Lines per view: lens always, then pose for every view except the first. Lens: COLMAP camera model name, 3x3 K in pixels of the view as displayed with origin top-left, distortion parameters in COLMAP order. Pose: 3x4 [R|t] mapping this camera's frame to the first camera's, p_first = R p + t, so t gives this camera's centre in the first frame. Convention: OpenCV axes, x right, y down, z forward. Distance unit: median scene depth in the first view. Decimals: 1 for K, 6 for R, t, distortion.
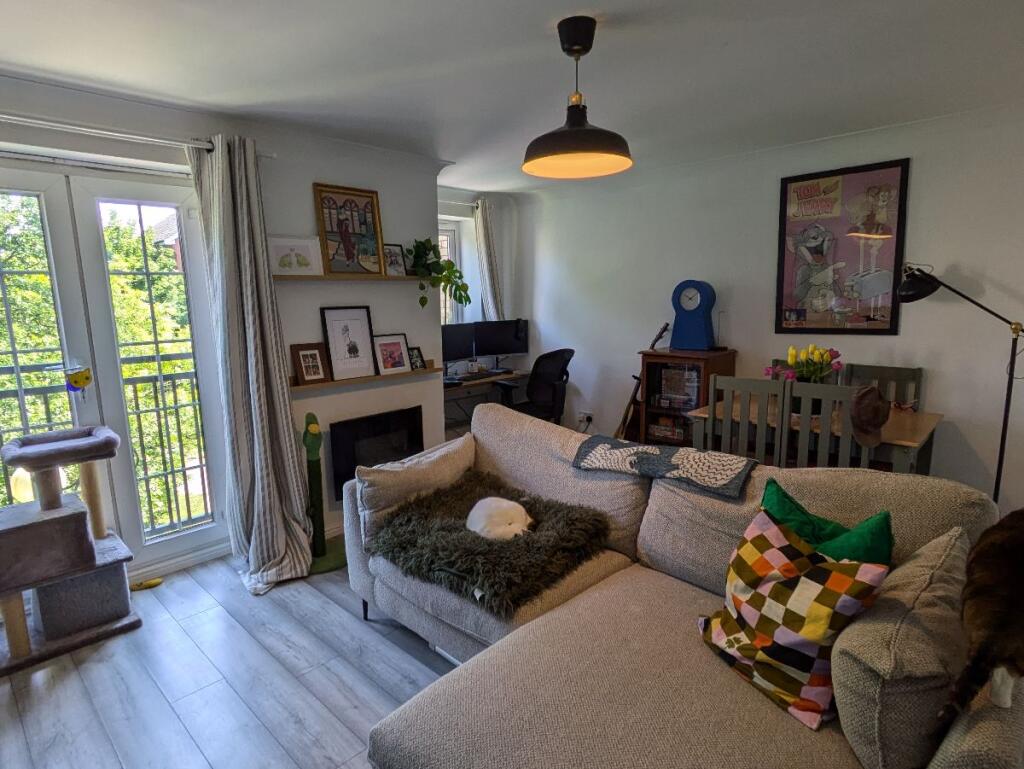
lens RADIAL K [[568.1, 0, 512.5], [0, 568.1, 384.3], [0, 0, 1]] dist [-0.001696, -0.003080]
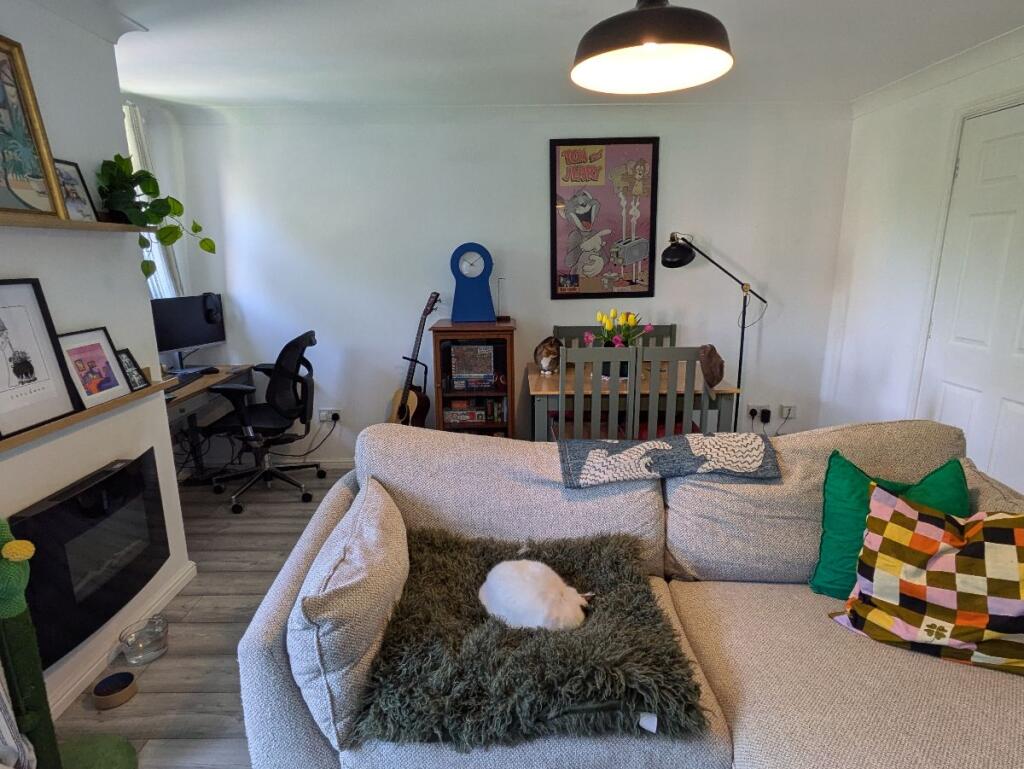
lens RADIAL K [[568.1, 0, 510.7], [0, 568.1, 386.2], [0, 0, 1]] dist [-0.001696, -0.003080]
pose [[0.726266, -0.142836, 0.672410, -0.303580], [0.101966, 0.989738, 0.100112, -0.050410], [-0.679809, -0.004145, 0.733378, 0.342674]]
